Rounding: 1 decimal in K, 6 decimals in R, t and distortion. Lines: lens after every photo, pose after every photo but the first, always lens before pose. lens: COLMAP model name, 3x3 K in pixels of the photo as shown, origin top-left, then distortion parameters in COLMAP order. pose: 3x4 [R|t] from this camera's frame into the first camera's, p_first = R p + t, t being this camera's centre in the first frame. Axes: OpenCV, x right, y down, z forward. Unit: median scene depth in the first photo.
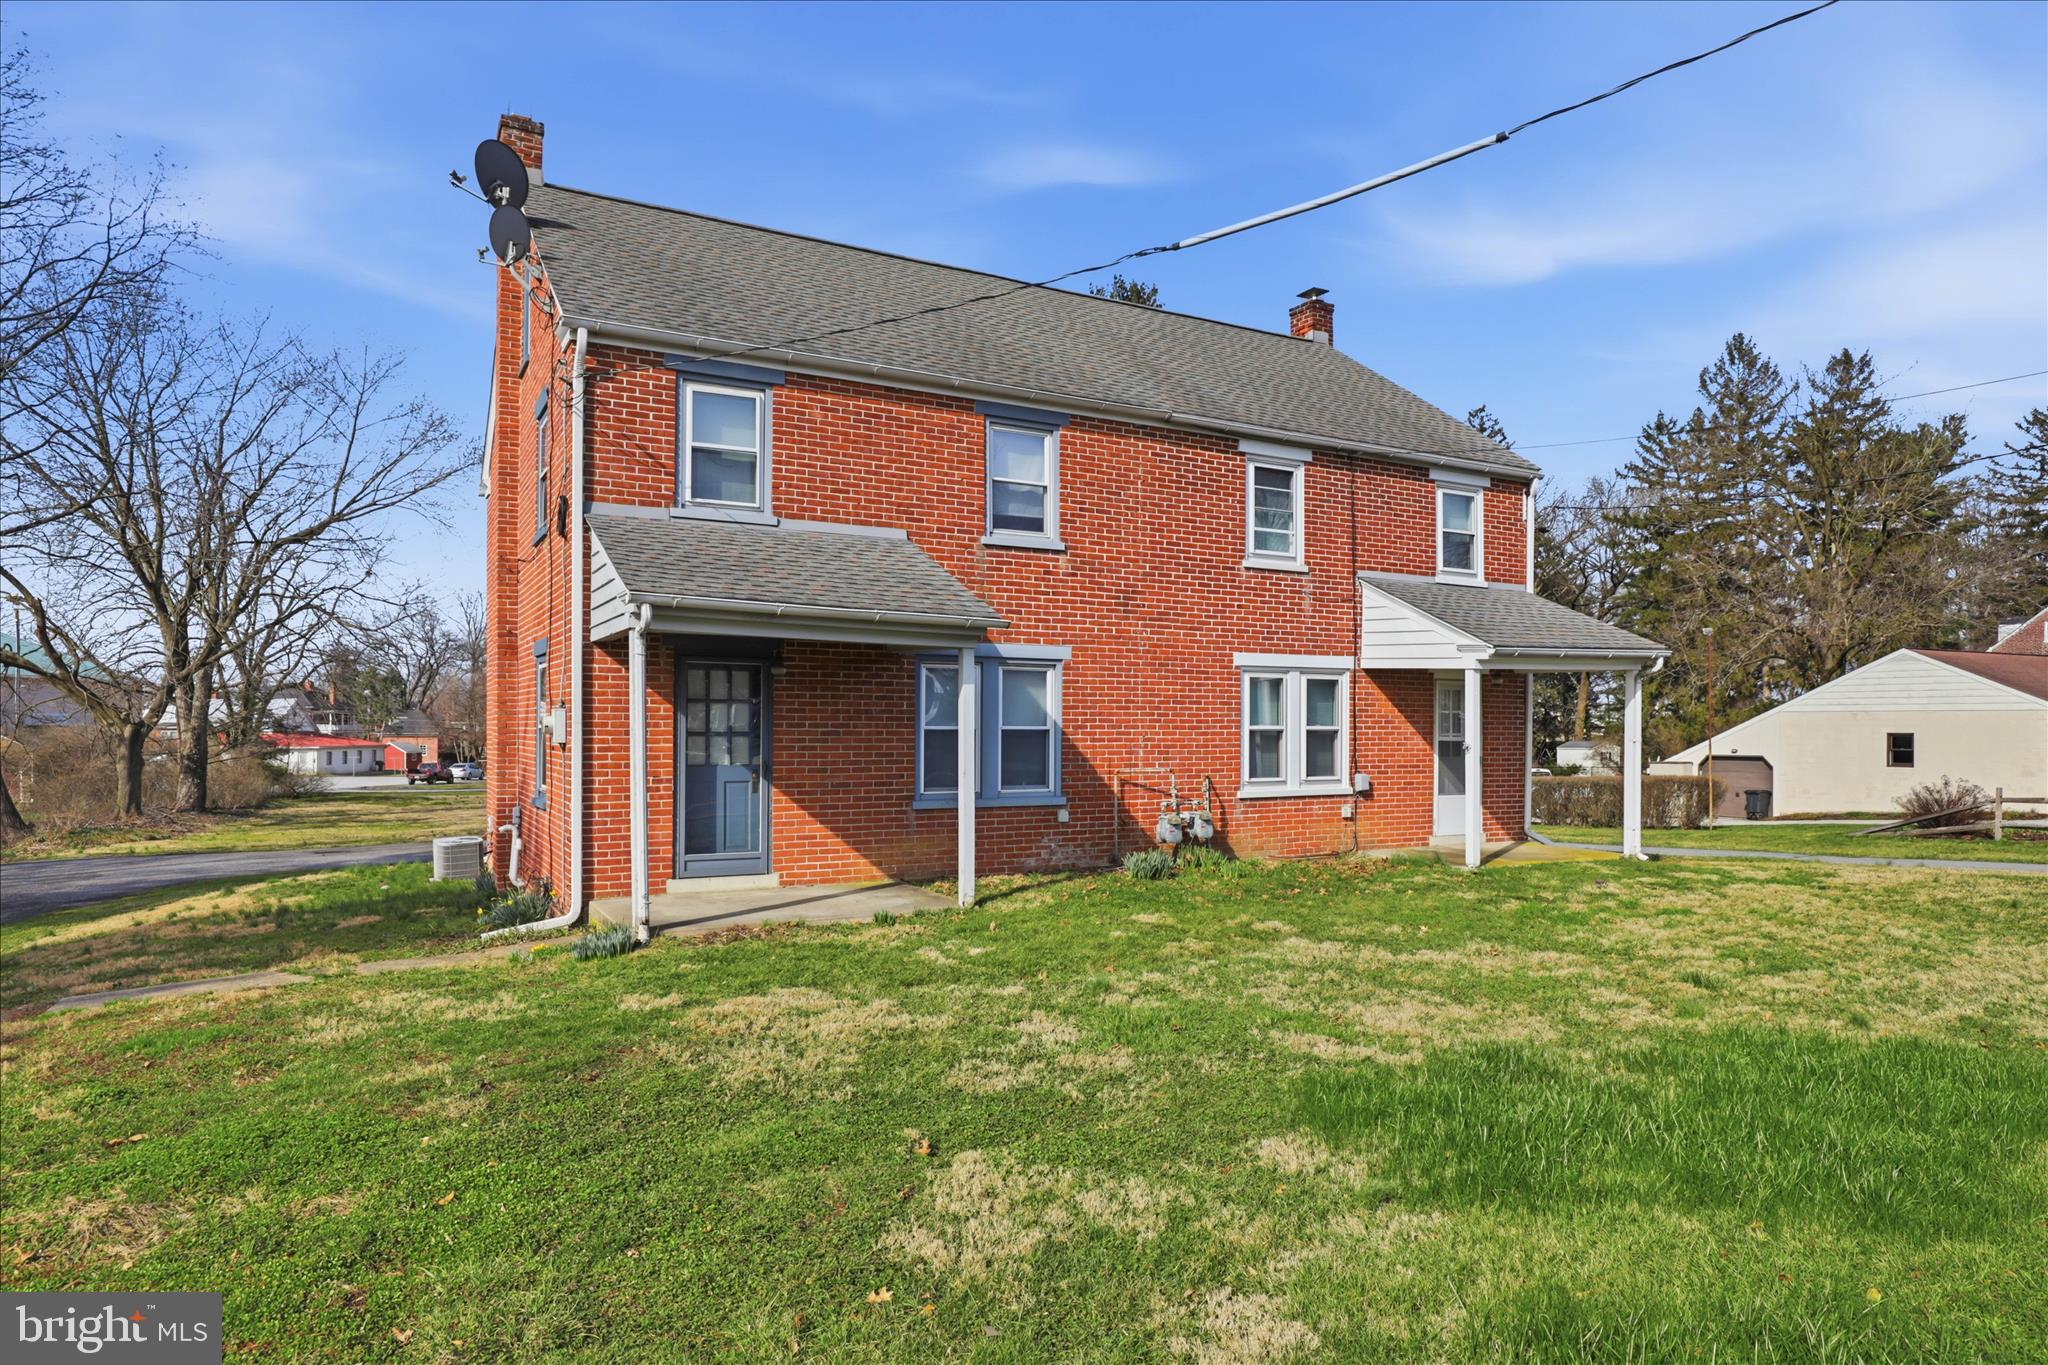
lens RADIAL K [[1238.1, 0, 1073.4], [0, 1238.1, 740.4], [0, 0, 1]] dist [-0.004380, -0.003589]
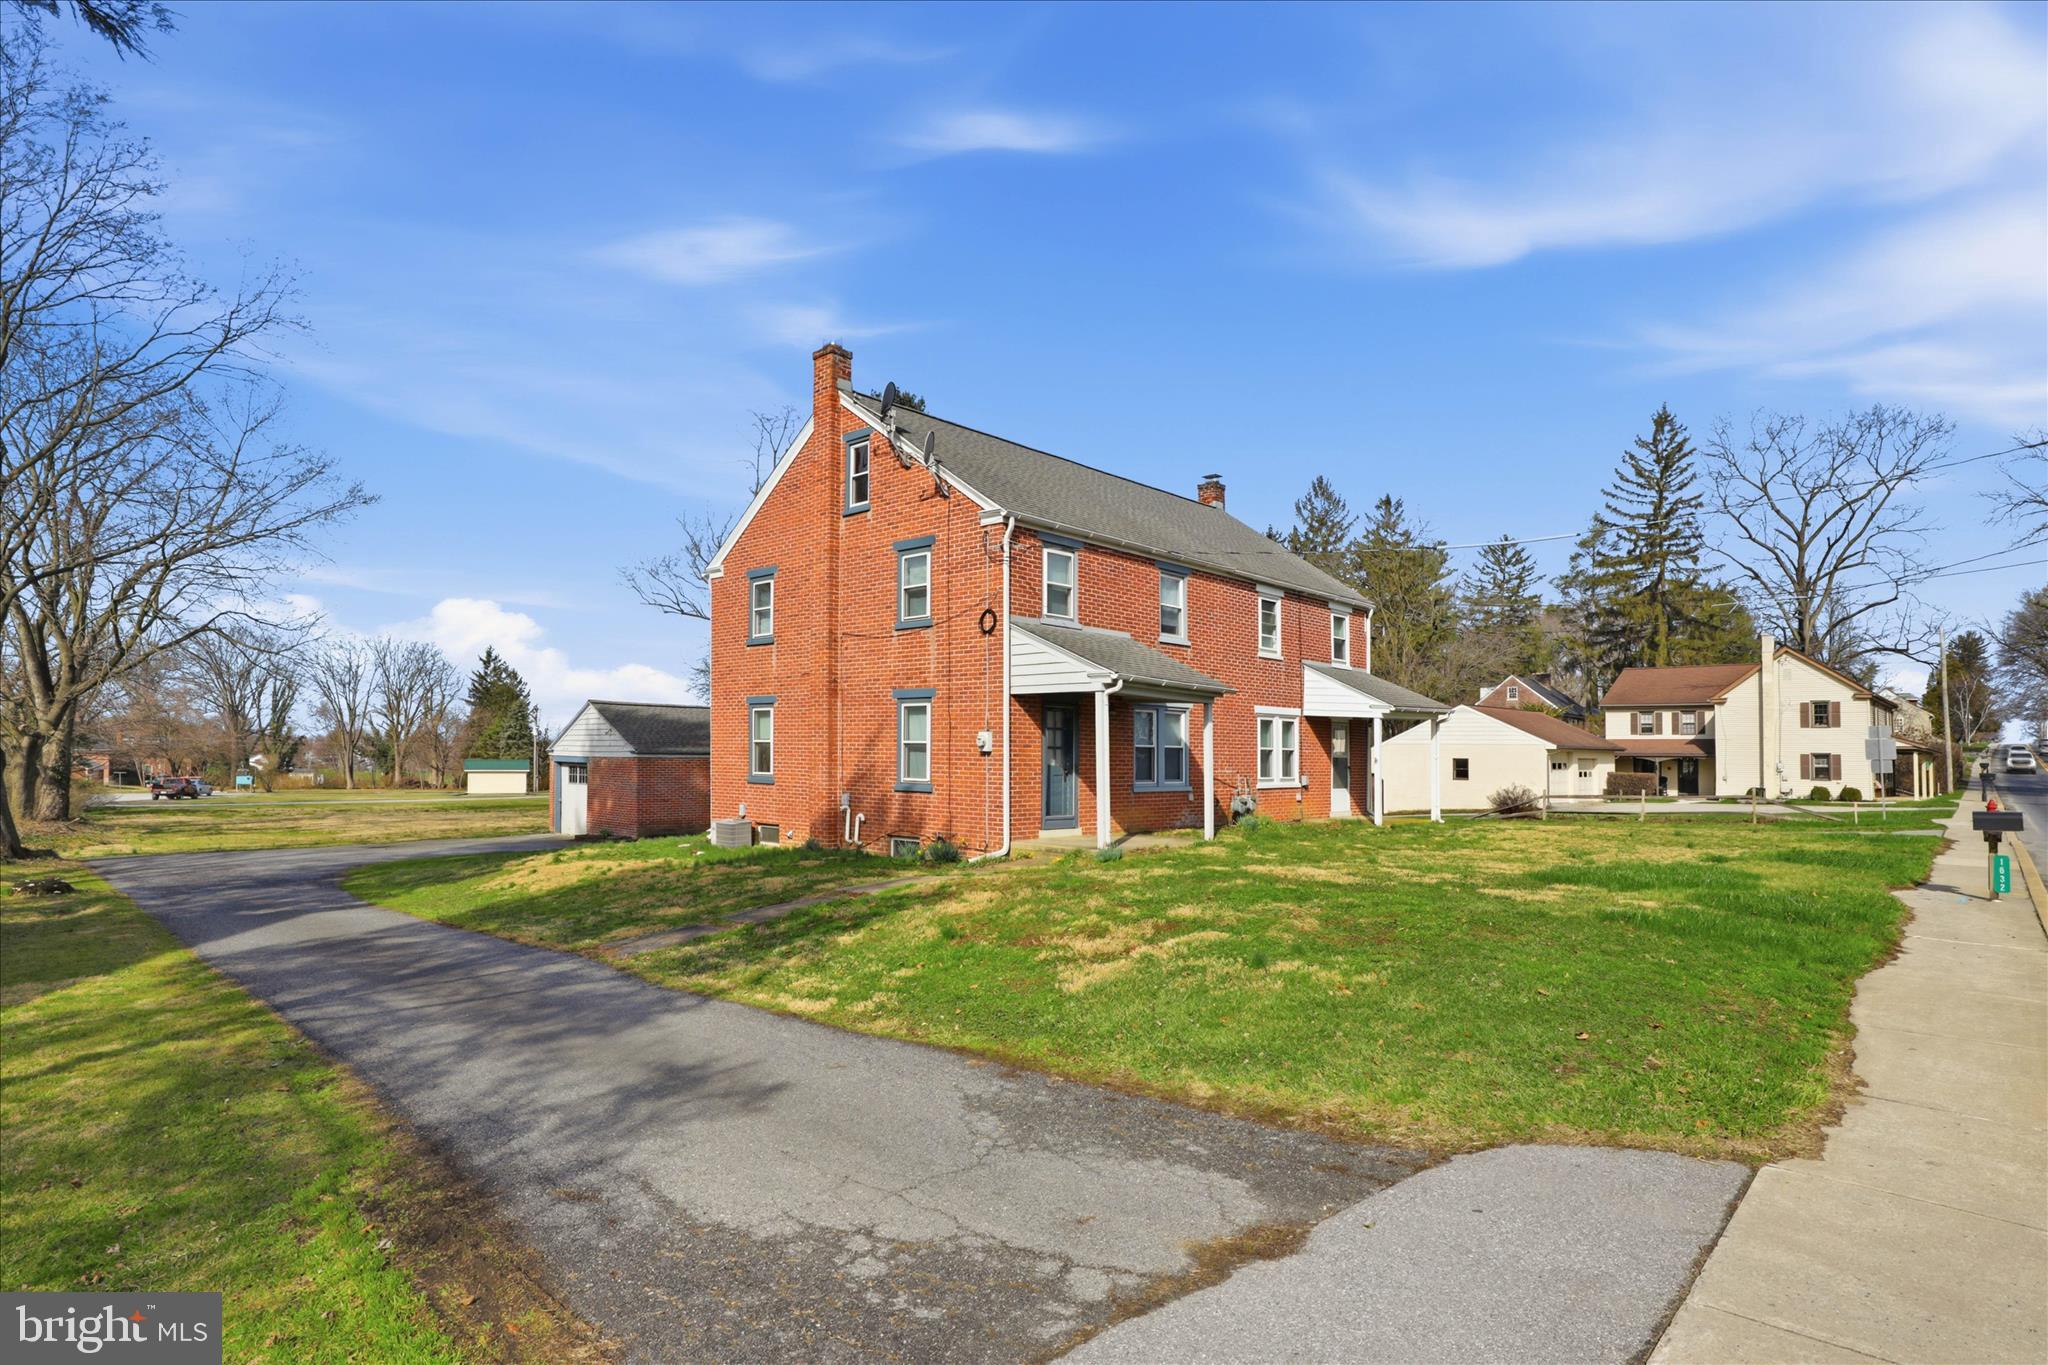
lens RADIAL K [[1078.5, 0, 1085.6], [0, 1078.5, 724.4], [0, 0, 1]] dist [0.003421, 0.000022]
pose [[0.945493, 0.019065, 0.325084, -0.555776], [-0.007051, 0.999249, -0.038094, 0.014876], [-0.325566, 0.033725, 0.944918, -0.339569]]
